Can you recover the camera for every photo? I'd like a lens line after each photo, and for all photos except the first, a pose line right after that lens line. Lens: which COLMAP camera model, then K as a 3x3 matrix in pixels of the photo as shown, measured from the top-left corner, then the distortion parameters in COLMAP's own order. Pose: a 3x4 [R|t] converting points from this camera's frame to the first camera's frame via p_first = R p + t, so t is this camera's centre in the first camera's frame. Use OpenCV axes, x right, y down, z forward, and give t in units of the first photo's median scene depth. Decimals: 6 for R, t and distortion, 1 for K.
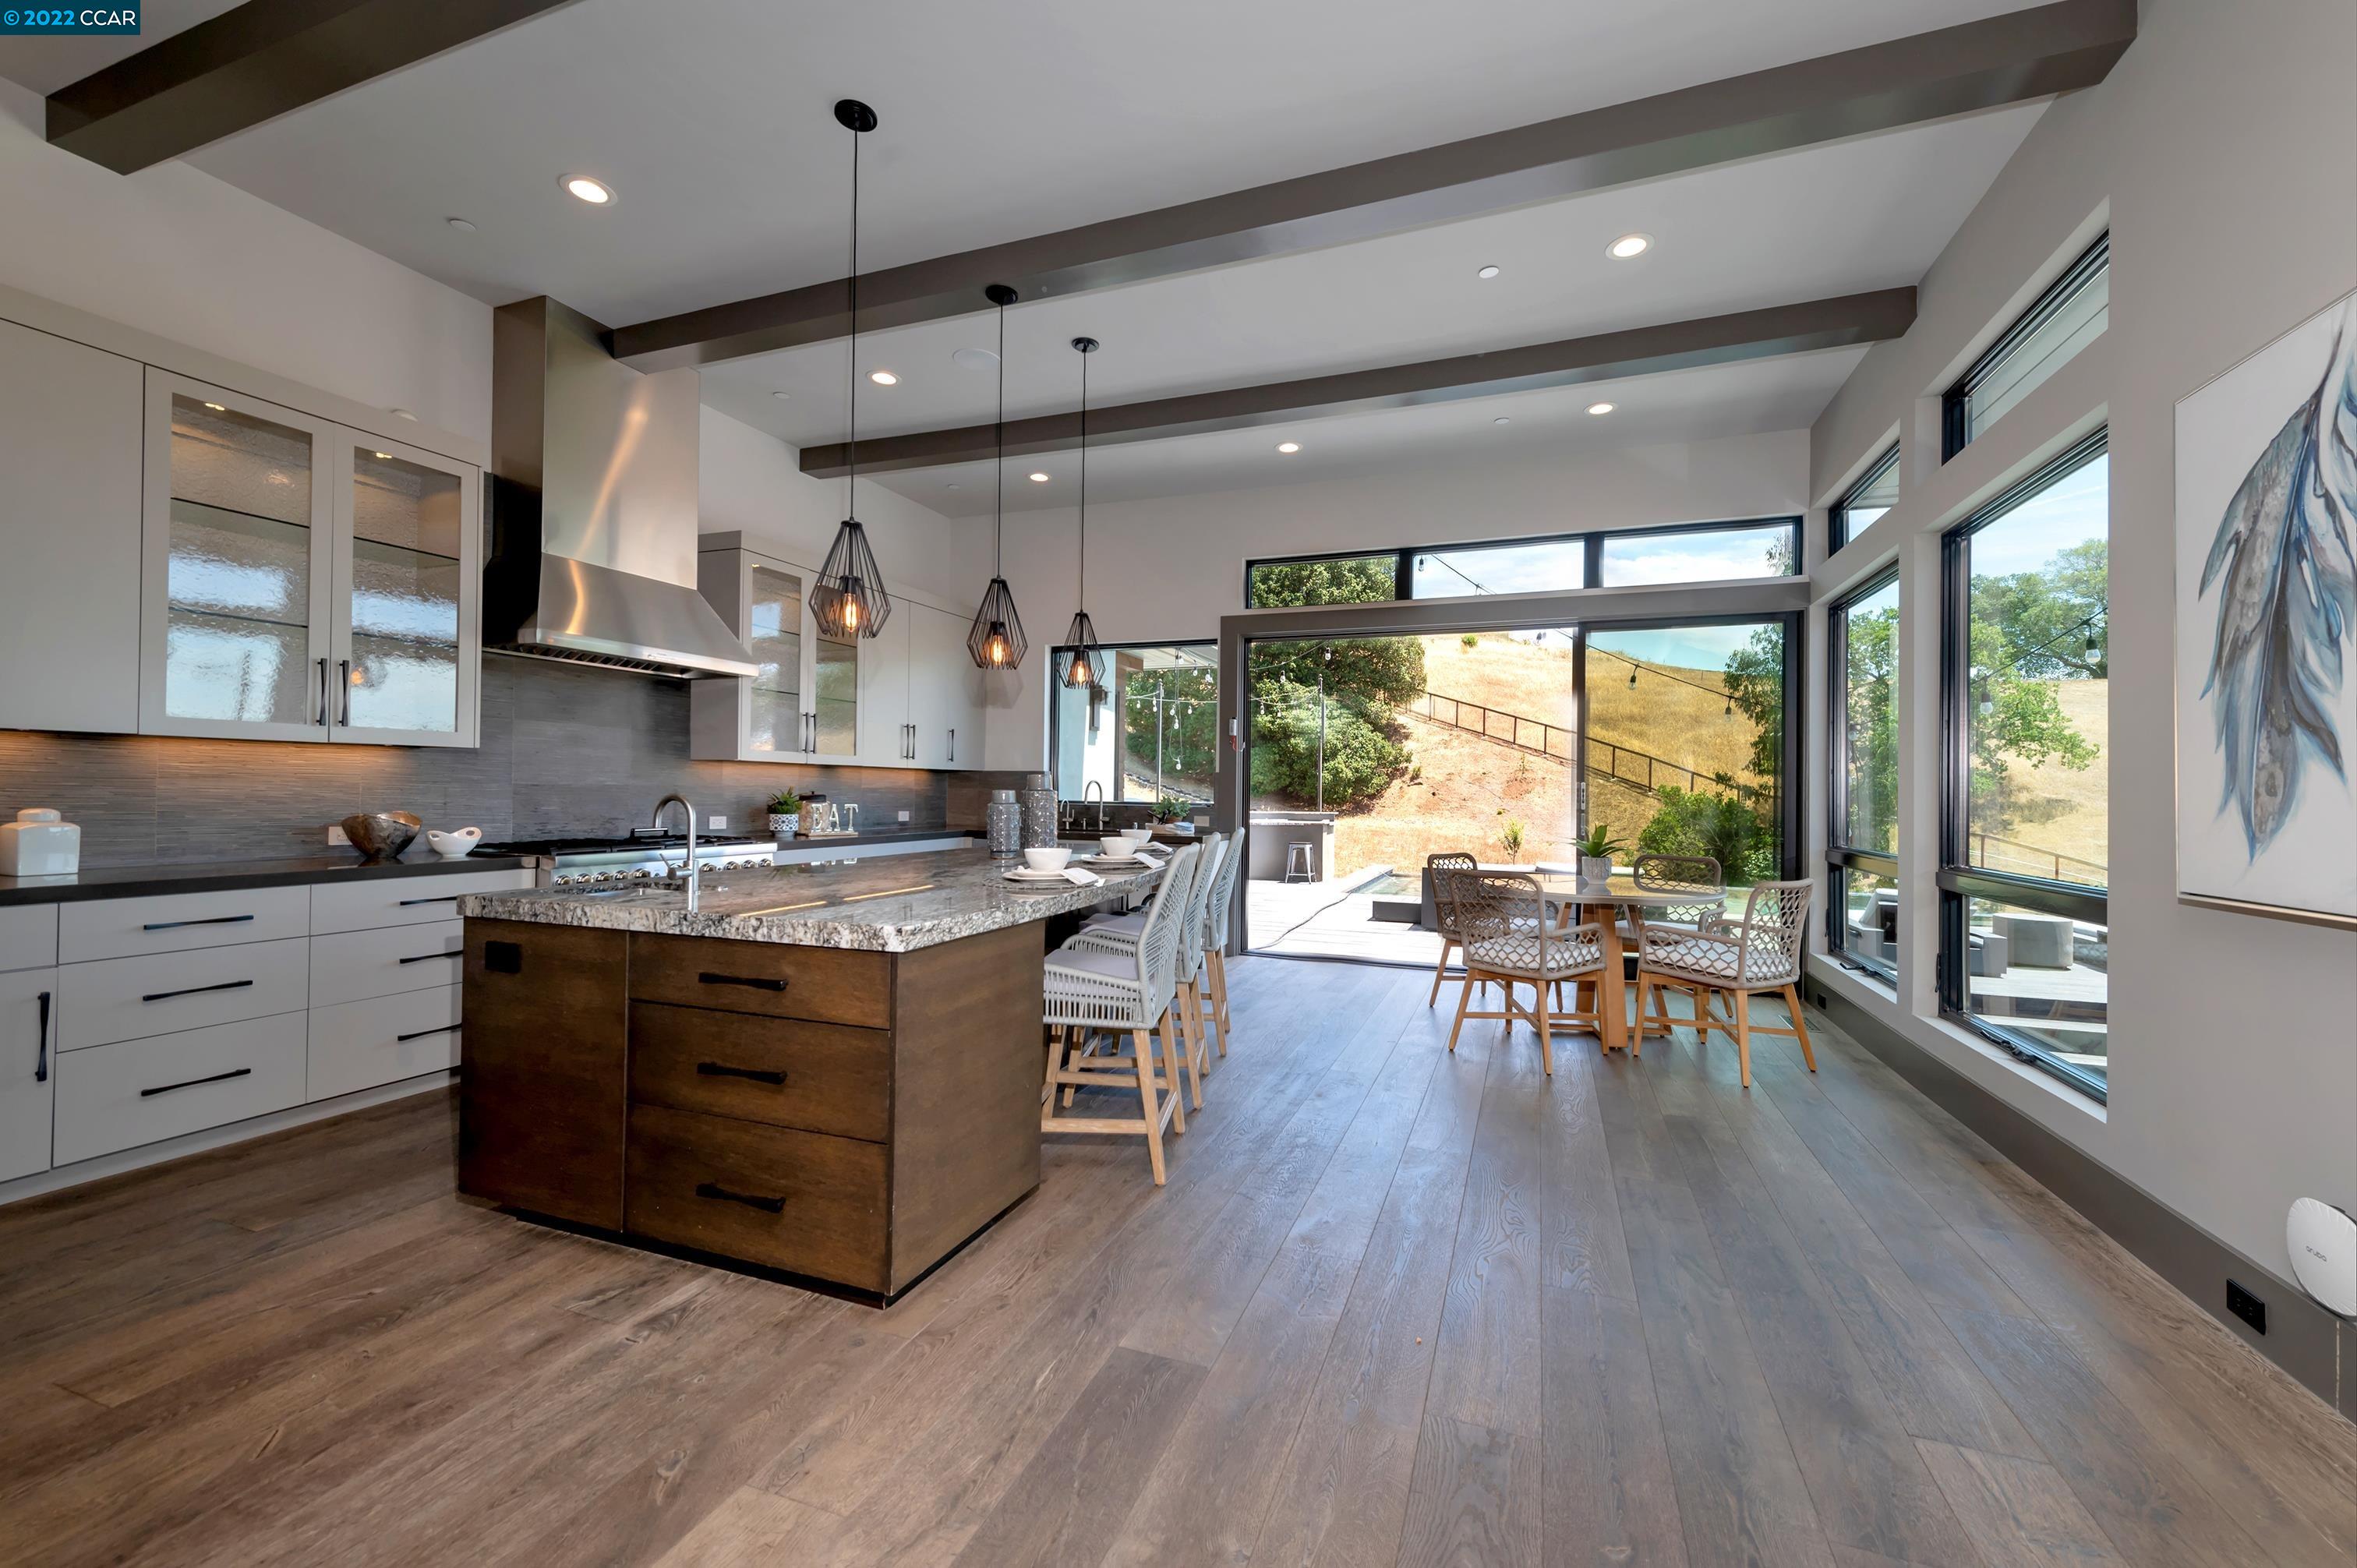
lens RADIAL K [[968.2, 0, 1178.5], [0, 968.2, 784.0], [0, 0, 1]] dist [0.051726, -0.000011]
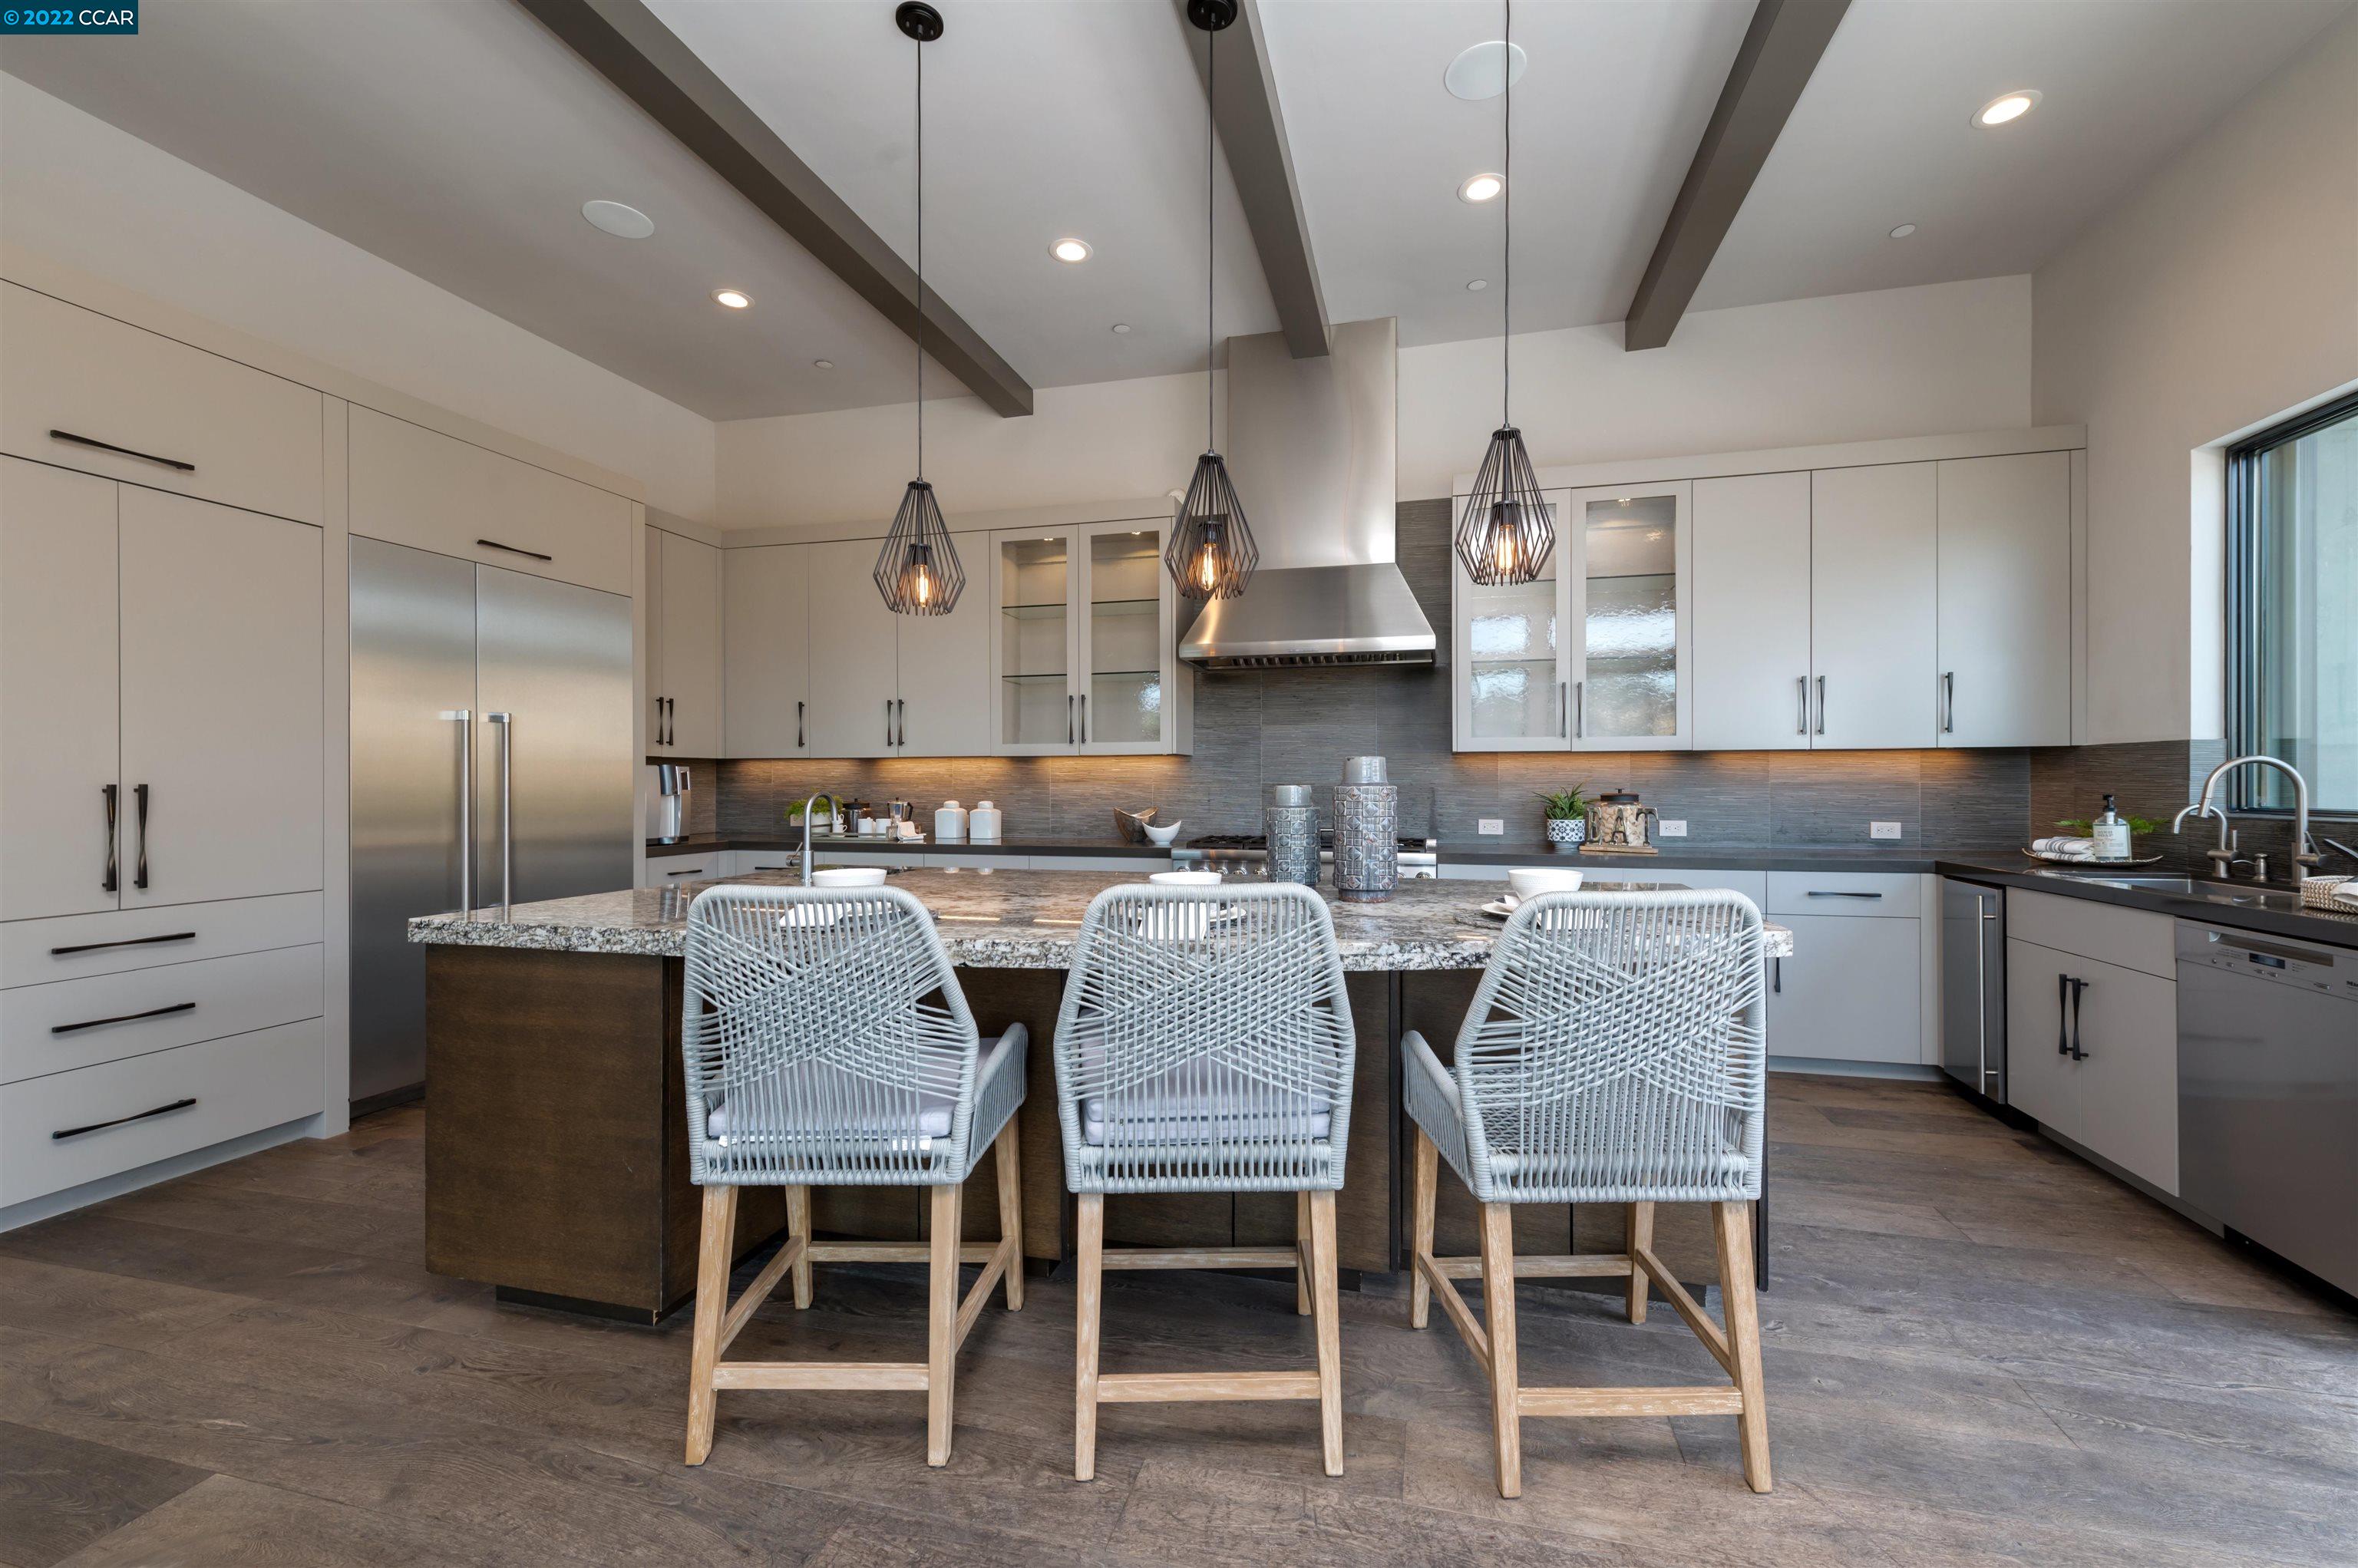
lens RADIAL K [[969.2, 0, 1207.5], [0, 969.2, 783.6], [0, 0, 1]] dist [0.002506, 0.000293]
pose [[0.142652, -0.014281, -0.989670, 0.492533], [0.009391, 0.999870, -0.013075, 0.016432], [0.989728, -0.007429, 0.142768, 0.989788]]
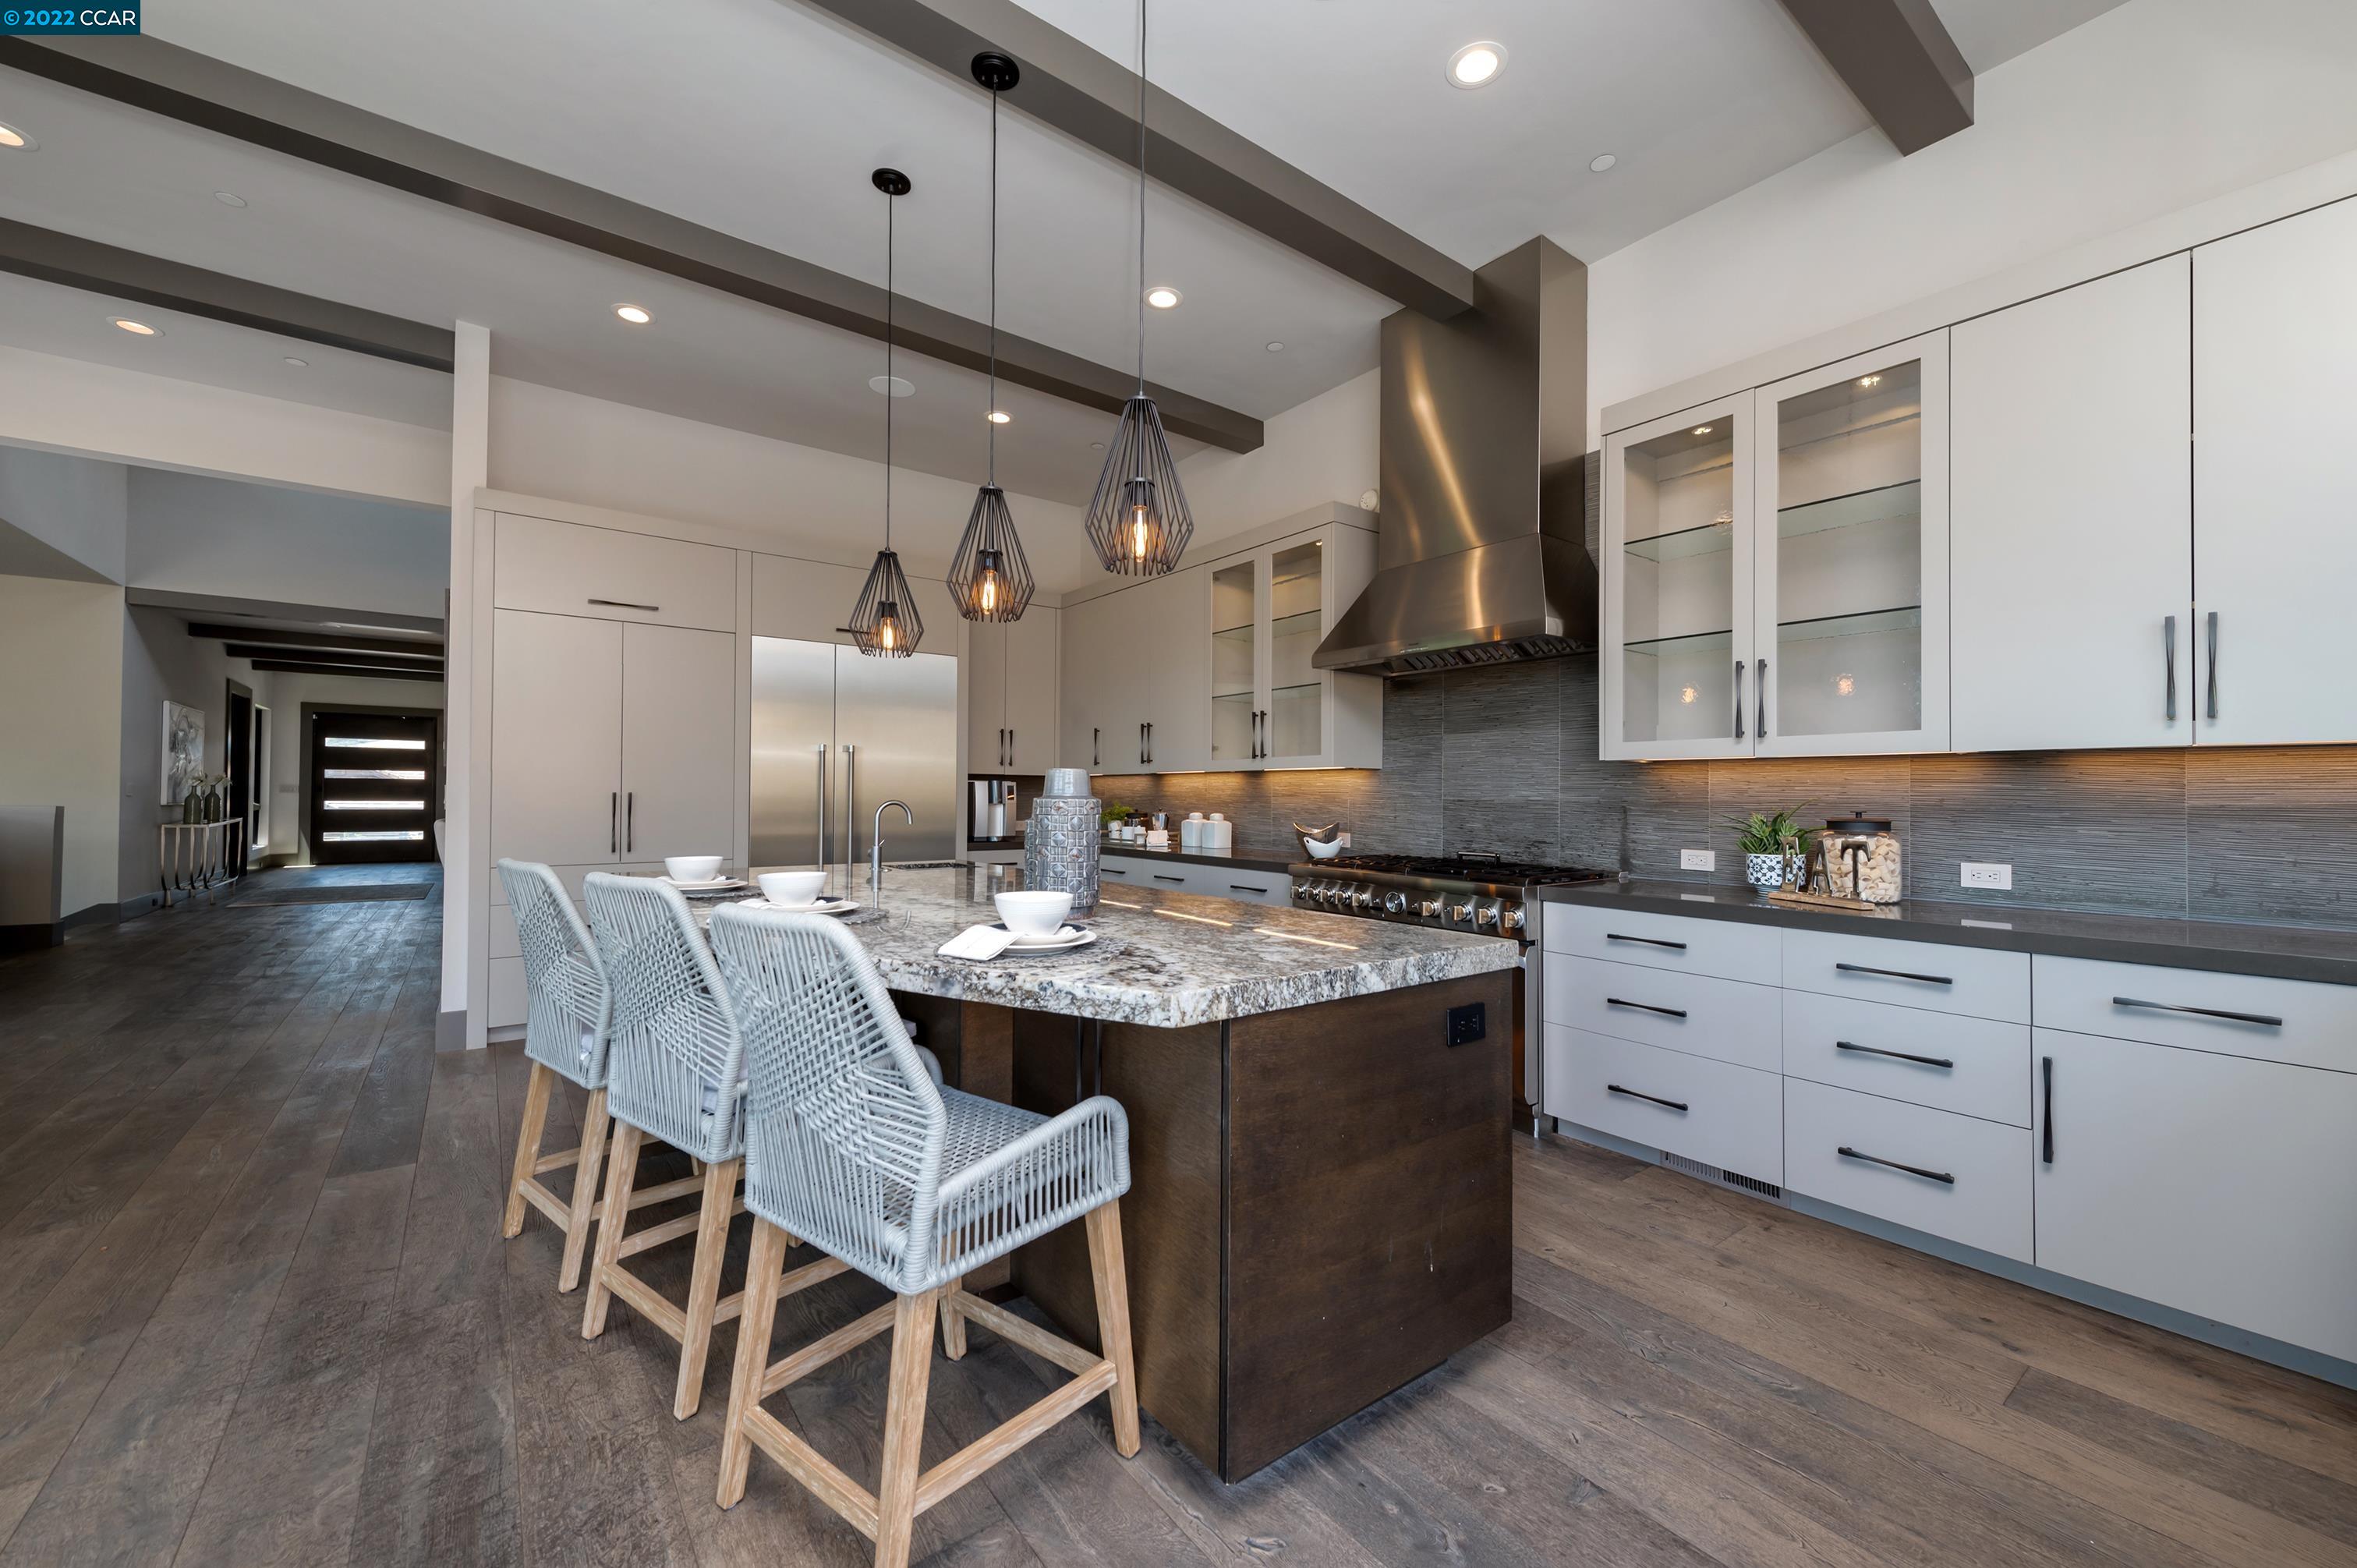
lens RADIAL K [[947.0, 0, 1202.2], [0, 947.0, 785.6], [0, 0, 1]] dist [0.003214, -0.000344]
pose [[-0.515563, -0.028040, -0.856392, 0.332658], [-0.010035, 0.999593, -0.026687, 0.017082], [0.856793, -0.005165, -0.515635, 1.619154]]
